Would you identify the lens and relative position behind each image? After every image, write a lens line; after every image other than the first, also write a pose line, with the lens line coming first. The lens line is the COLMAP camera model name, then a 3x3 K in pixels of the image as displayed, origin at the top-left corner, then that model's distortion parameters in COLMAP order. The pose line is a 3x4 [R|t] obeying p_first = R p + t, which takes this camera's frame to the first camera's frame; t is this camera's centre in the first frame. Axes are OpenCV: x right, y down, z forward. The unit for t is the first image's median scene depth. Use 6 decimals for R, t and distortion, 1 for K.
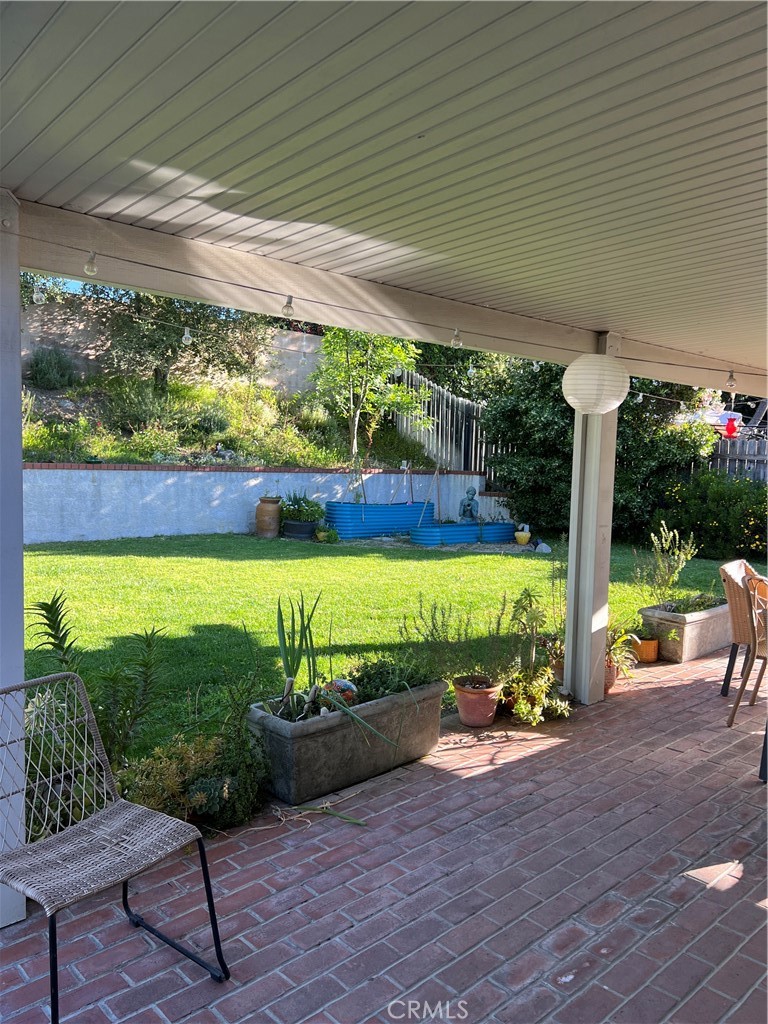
lens RADIAL K [[770.0, 0, 388.8], [0, 770.0, 504.2], [0, 0, 1]] dist [0.069421, -0.073039]
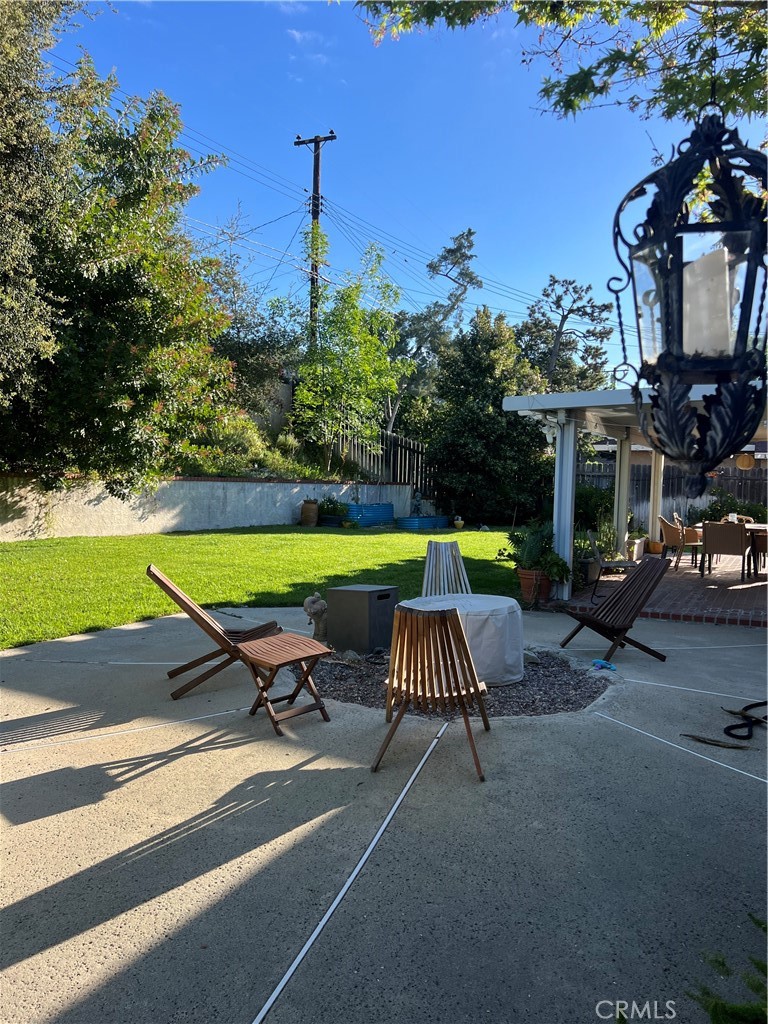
lens RADIAL K [[770.0, 0, 380.9], [0, 770.0, 520.6], [0, 0, 1]] dist [0.069421, -0.073039]
pose [[0.940655, -0.019025, 0.338830, -0.530322], [0.017407, 0.999818, 0.007816, 0.021374], [-0.338917, -0.001454, 0.940815, -0.441517]]
